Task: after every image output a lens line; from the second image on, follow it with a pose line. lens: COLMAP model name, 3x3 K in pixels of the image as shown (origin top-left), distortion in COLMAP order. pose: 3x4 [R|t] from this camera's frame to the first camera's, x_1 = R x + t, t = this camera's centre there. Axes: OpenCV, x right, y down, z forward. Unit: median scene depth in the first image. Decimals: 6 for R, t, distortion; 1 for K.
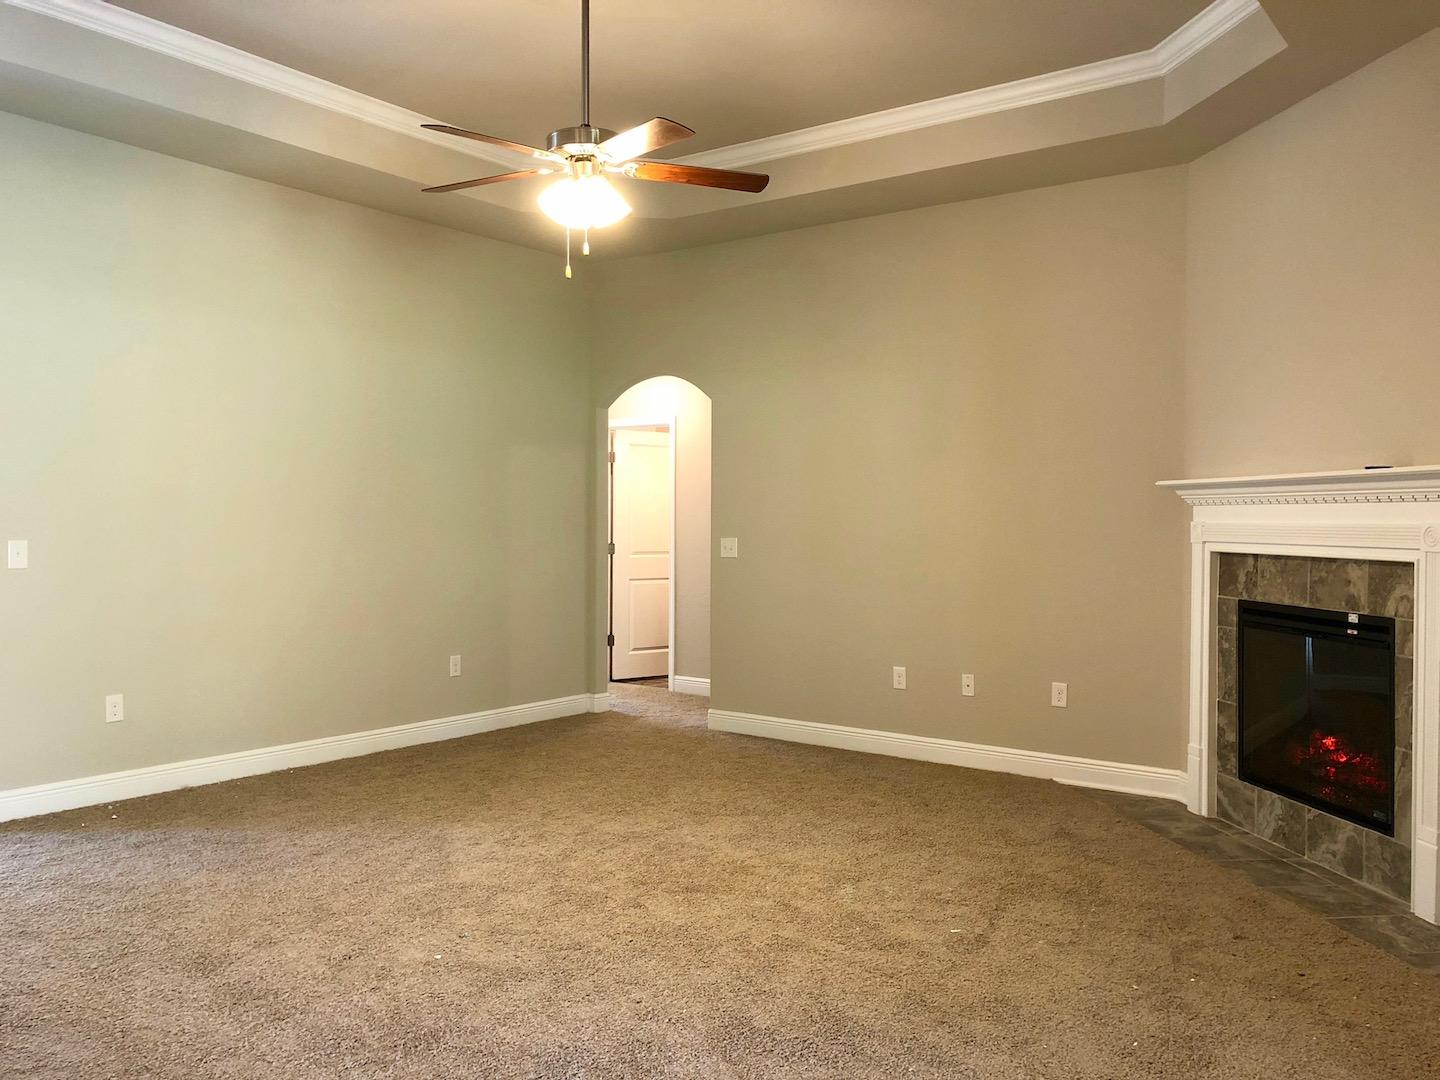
lens RADIAL K [[1177.3, 0, 724.3], [0, 1177.3, 547.5], [0, 0, 1]] dist [0.029625, -0.018411]
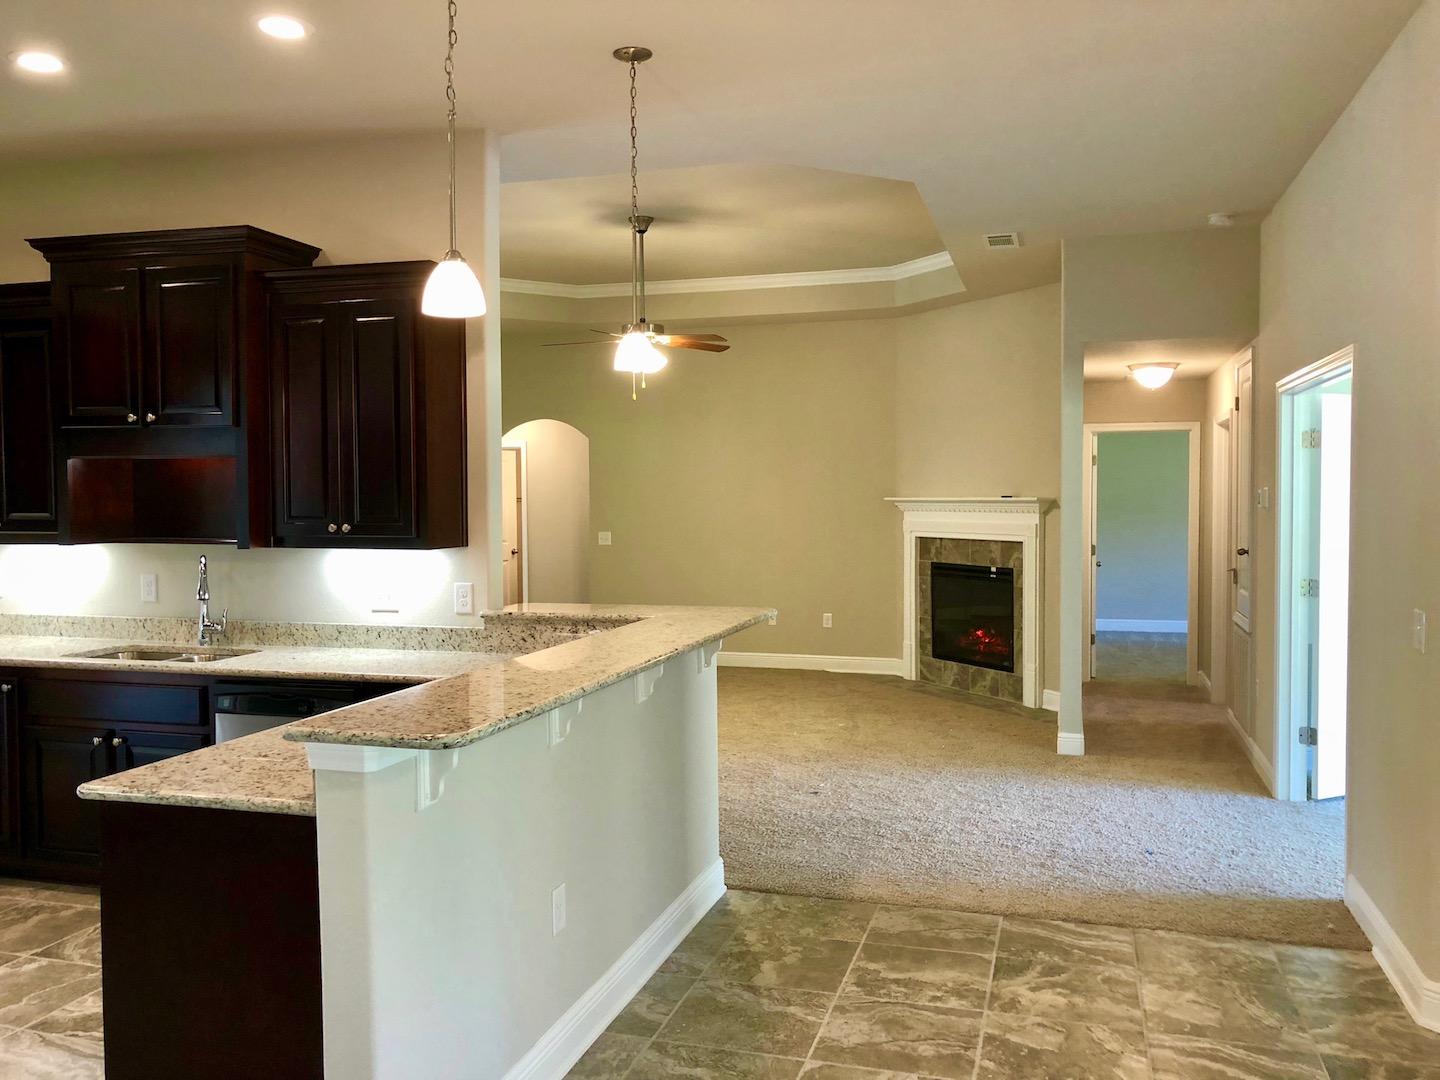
lens RADIAL K [[1177.3, 0, 713.8], [0, 1177.3, 544.3], [0, 0, 1]] dist [0.029625, -0.018411]
pose [[0.936425, -0.027557, 0.349784, -0.557253], [0.020391, 0.999500, 0.024154, -0.037300], [-0.350275, -0.015486, 0.936519, -0.647010]]
